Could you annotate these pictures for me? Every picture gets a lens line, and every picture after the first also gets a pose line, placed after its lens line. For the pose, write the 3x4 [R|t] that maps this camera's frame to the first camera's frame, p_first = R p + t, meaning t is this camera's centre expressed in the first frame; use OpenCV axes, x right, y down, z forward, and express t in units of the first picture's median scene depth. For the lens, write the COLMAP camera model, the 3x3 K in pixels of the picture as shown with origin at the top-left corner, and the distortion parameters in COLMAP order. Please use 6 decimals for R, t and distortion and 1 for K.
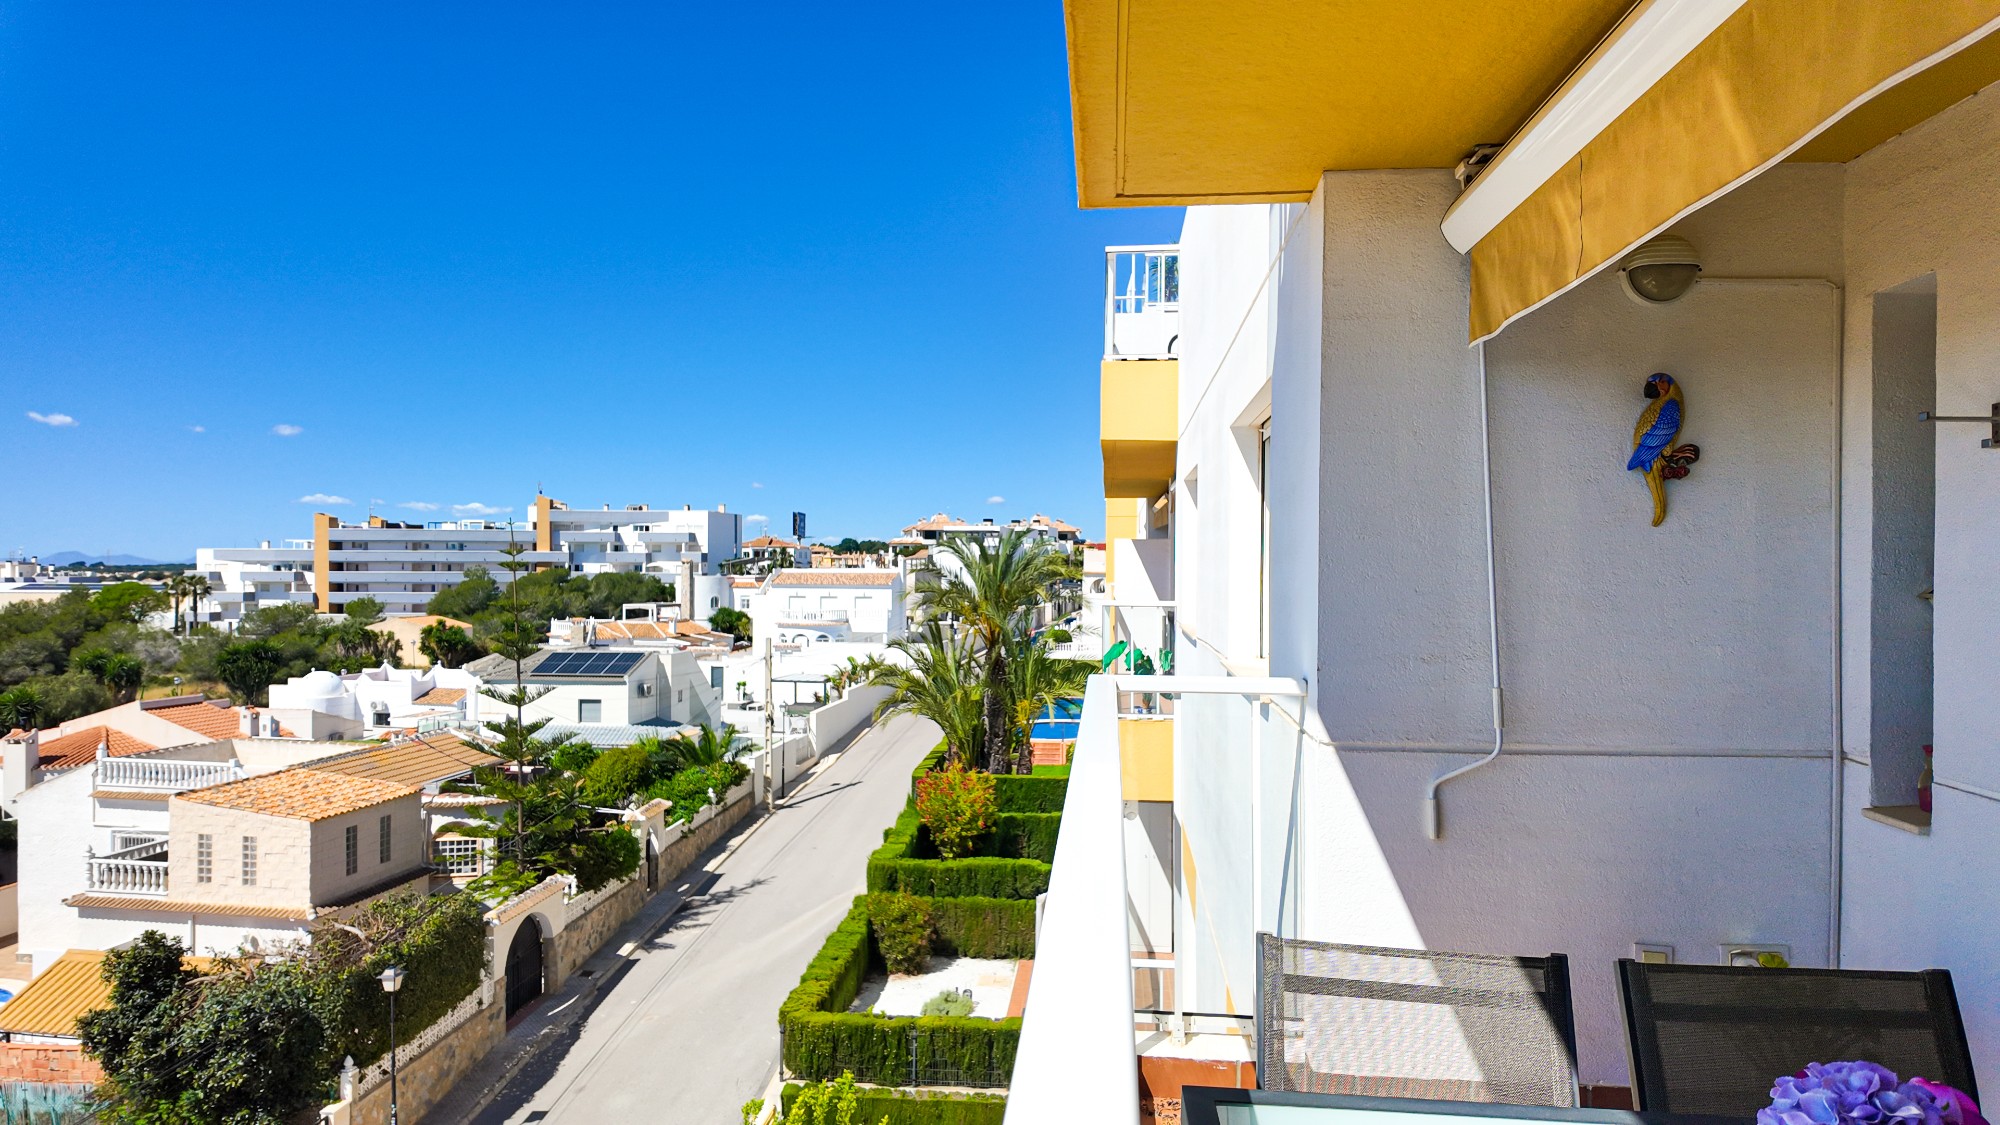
lens RADIAL K [[1174.1, 0, 995.6], [0, 1174.1, 549.3], [0, 0, 1]] dist [0.050534, -0.043223]
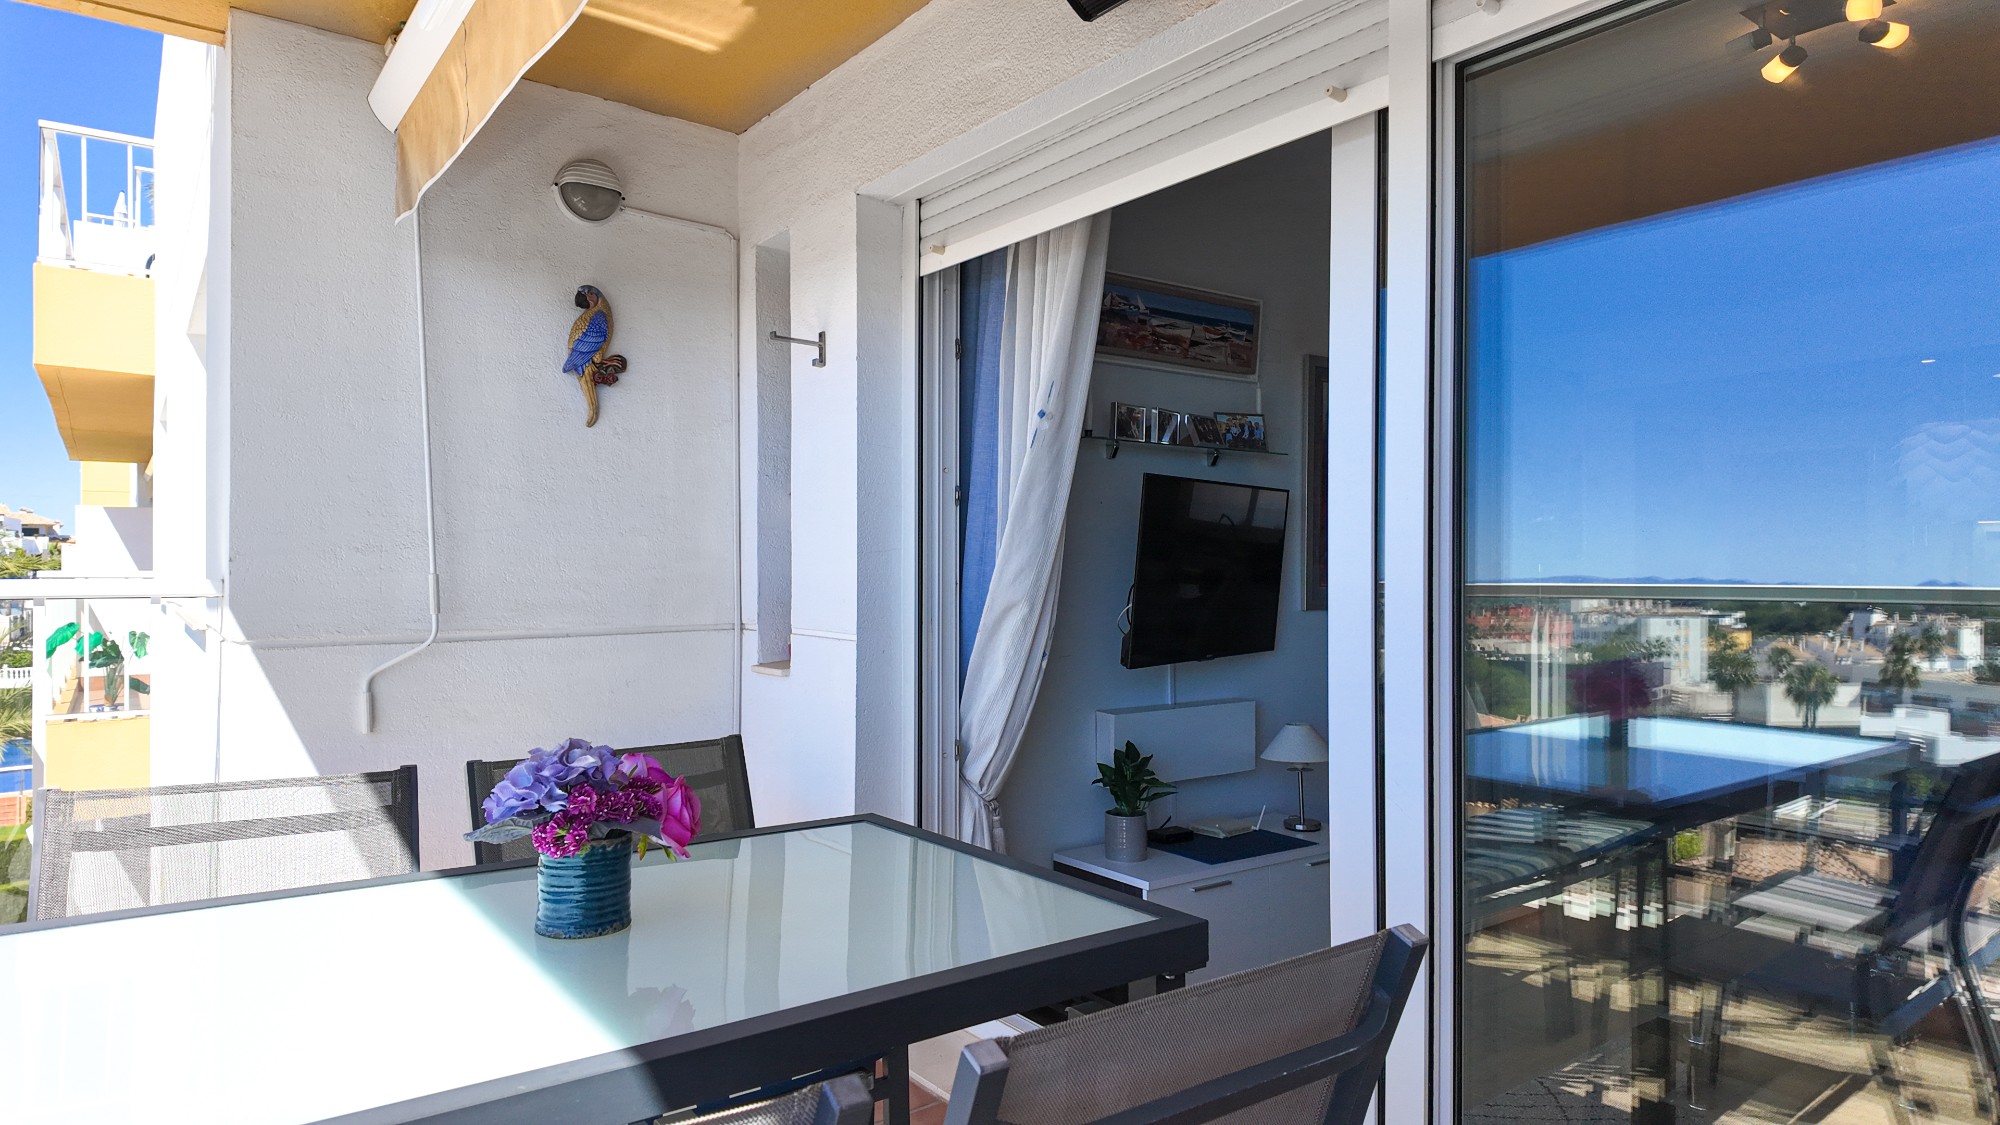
lens RADIAL K [[1174.1, 0, 1018.7], [0, 1174.1, 569.9], [0, 0, 1]] dist [0.050534, -0.043223]
pose [[0.739121, -0.005071, 0.673553, 0.111782], [0.001049, 0.999979, 0.006377, 0.107121], [-0.673572, -0.004007, 0.739111, -0.077707]]
